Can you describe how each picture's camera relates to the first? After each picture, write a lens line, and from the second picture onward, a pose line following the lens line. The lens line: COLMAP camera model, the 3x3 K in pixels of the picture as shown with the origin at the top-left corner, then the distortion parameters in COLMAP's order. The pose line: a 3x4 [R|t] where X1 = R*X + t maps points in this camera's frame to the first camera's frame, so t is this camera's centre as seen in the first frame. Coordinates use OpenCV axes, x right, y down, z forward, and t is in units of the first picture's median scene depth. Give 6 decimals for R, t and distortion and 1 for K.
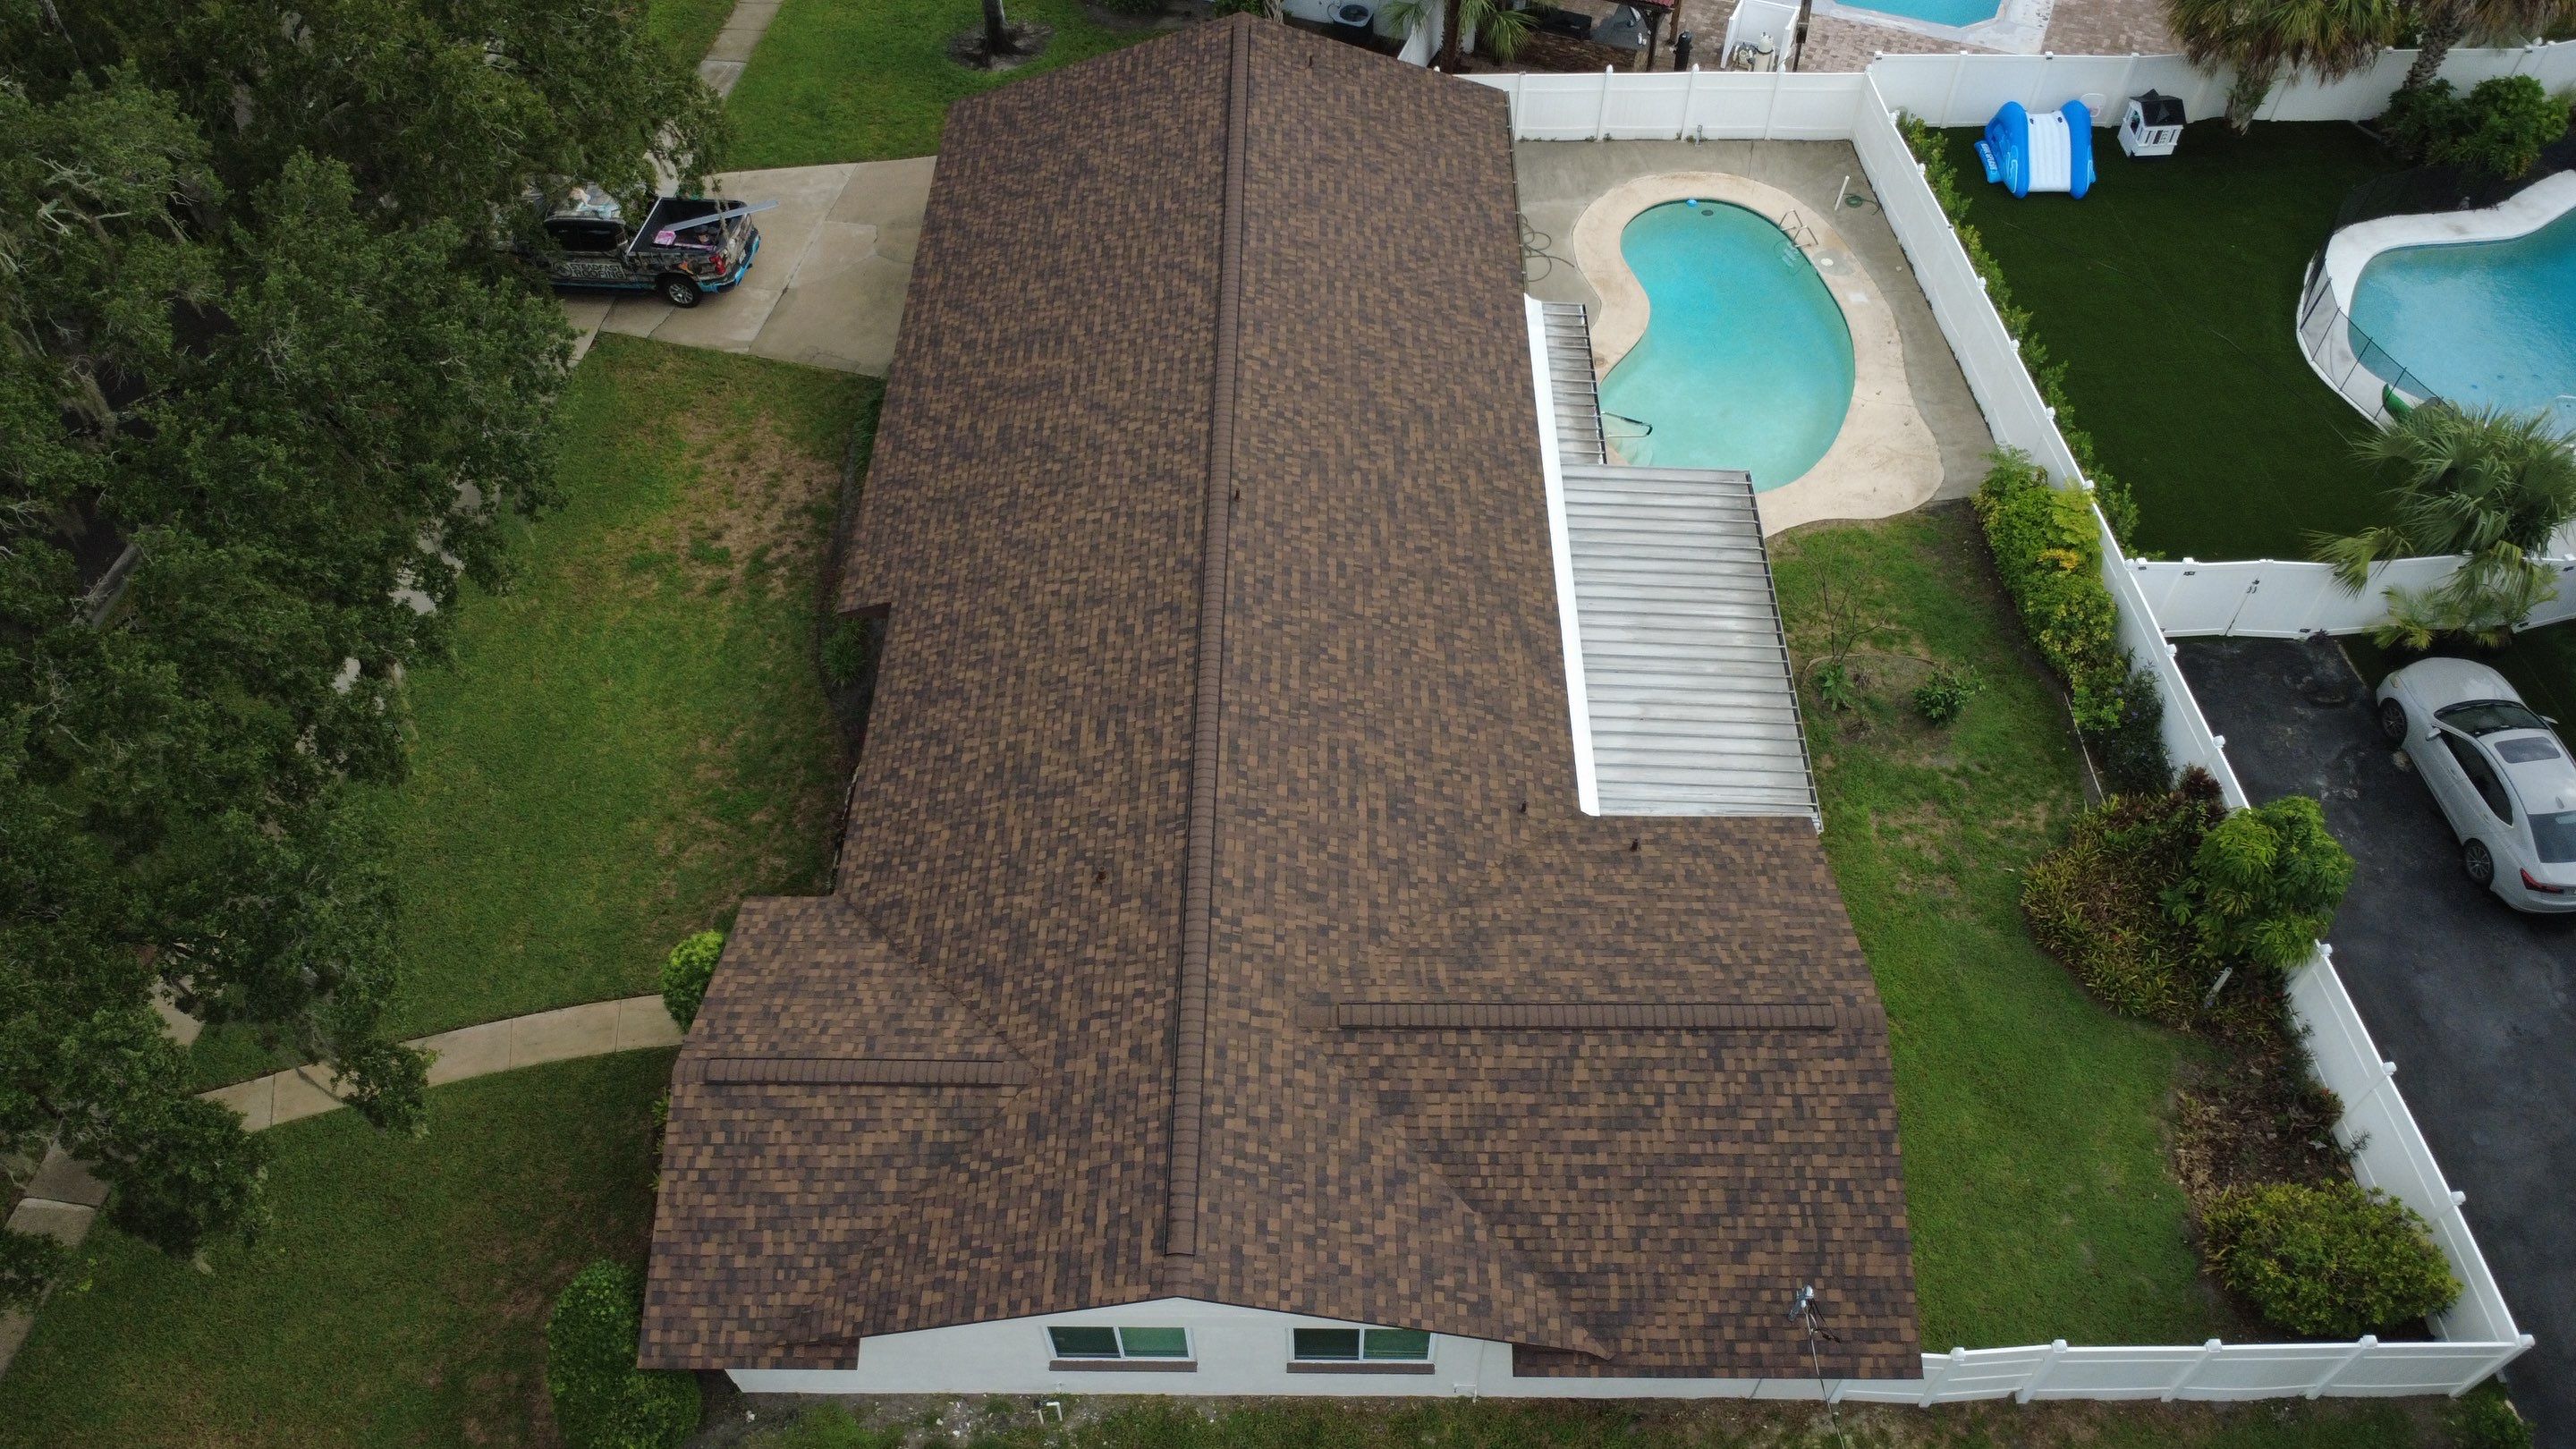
lens RADIAL K [[1869.5, 0, 1282.2], [0, 1869.5, 720.5], [0, 0, 1]] dist [-0.000640, 0.002079]
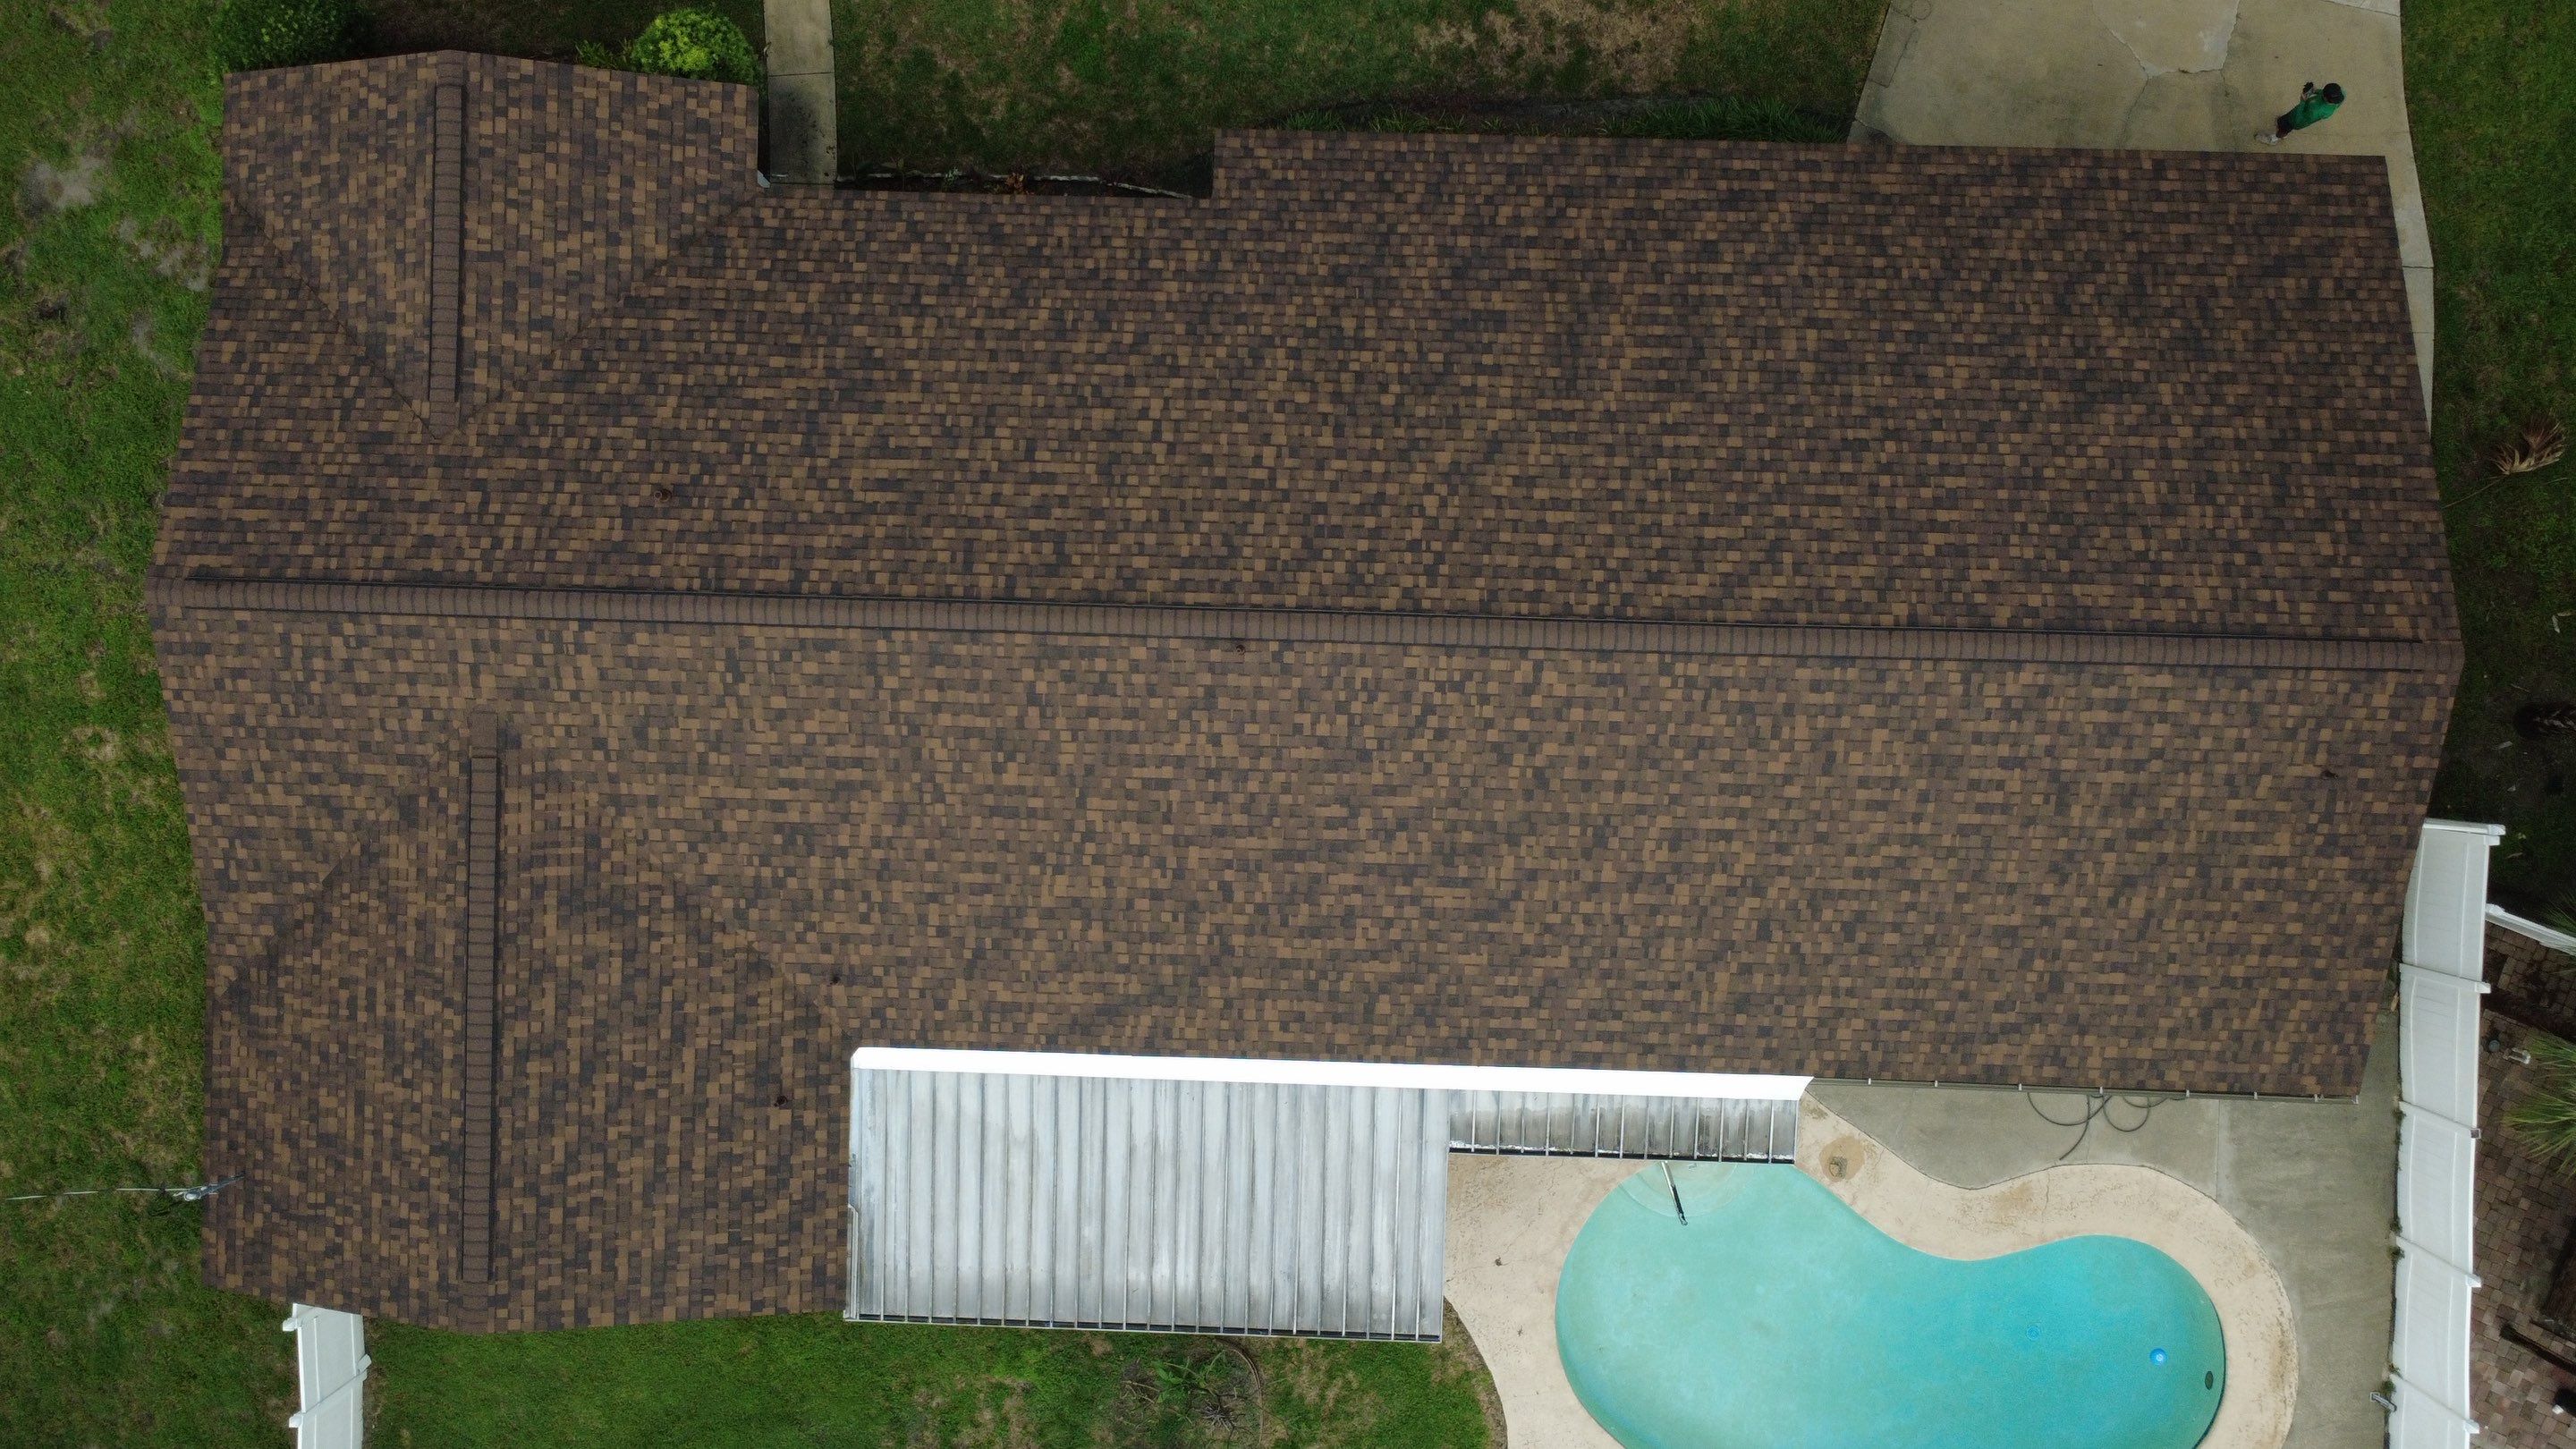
lens RADIAL K [[1869.5, 0, 1285.4], [0, 1869.5, 719.9], [0, 0, 1]] dist [-0.000640, 0.002079]
pose [[-0.014864, 0.999324, 0.033635, -0.021799], [-0.765061, -0.033026, 0.643111, -0.625576], [0.643787, -0.016174, 0.765034, 0.452584]]
